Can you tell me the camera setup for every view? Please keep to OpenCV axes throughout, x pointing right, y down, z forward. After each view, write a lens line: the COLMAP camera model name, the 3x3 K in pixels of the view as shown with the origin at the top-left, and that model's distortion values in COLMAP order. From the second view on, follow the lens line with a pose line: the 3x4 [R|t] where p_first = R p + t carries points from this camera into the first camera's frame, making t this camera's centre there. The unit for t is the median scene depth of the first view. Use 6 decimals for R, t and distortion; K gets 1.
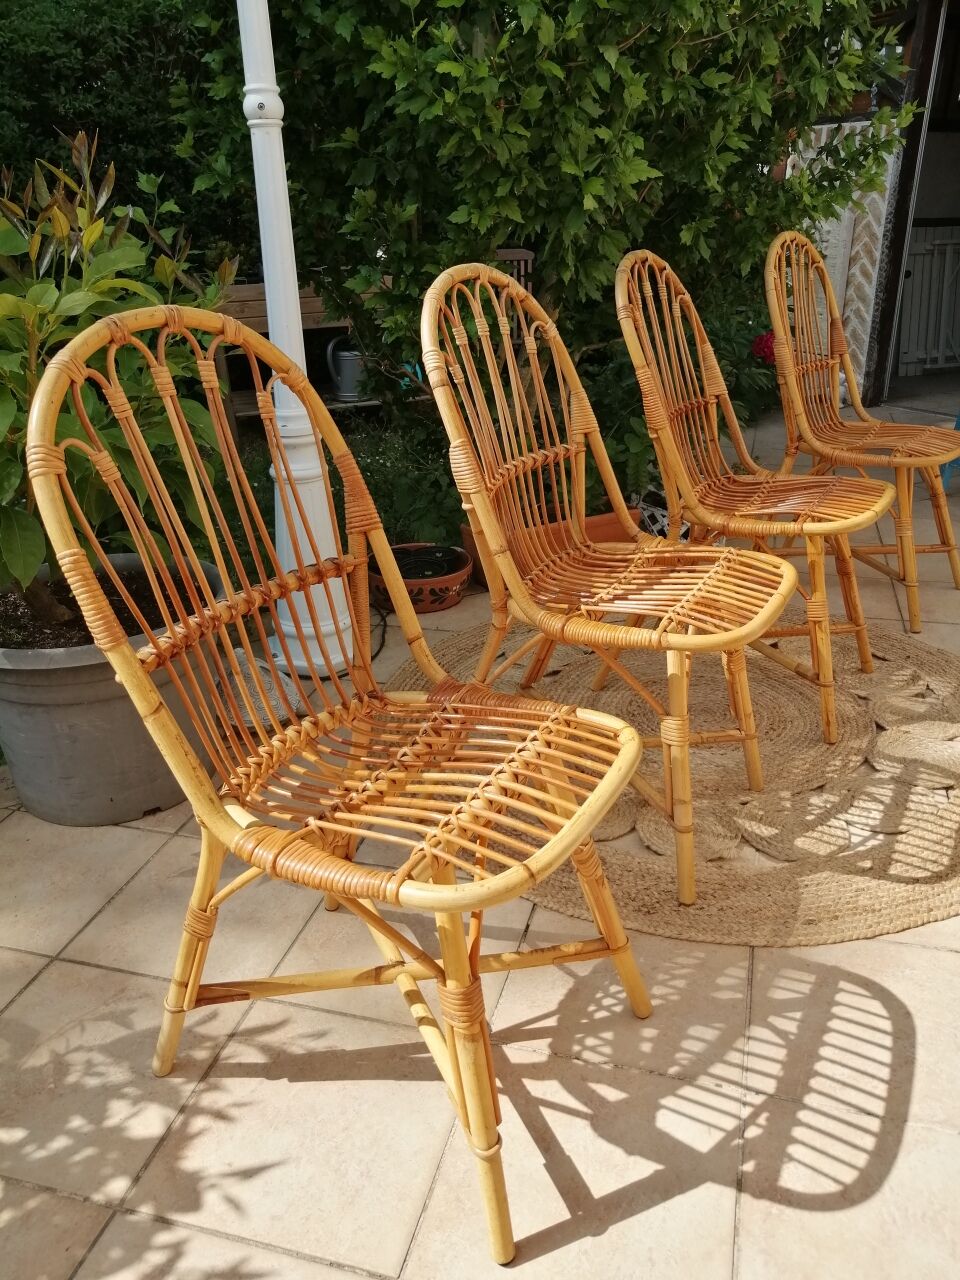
lens RADIAL K [[1017.9, 0, 475.1], [0, 1017.9, 633.5], [0, 0, 1]] dist [-0.037752, 0.073977]
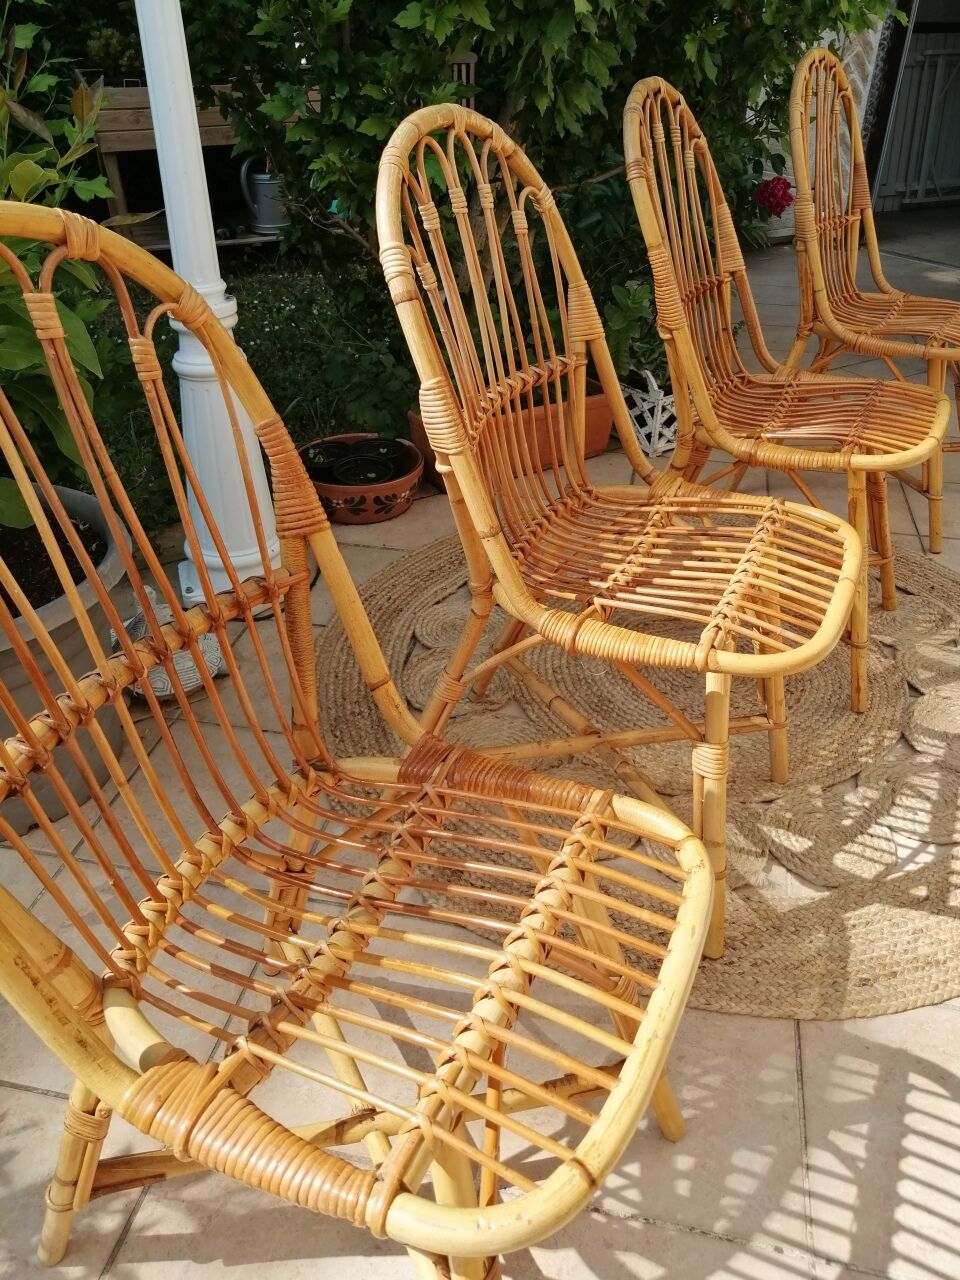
lens RADIAL K [[1017.9, 0, 477.5], [0, 1017.9, 637.3], [0, 0, 1]] dist [-0.037752, 0.073977]
pose [[0.997486, -0.011346, 0.069953, -0.031163], [-0.000631, 0.985639, 0.168864, -0.113122], [-0.070865, -0.168484, 0.983154, 0.233146]]
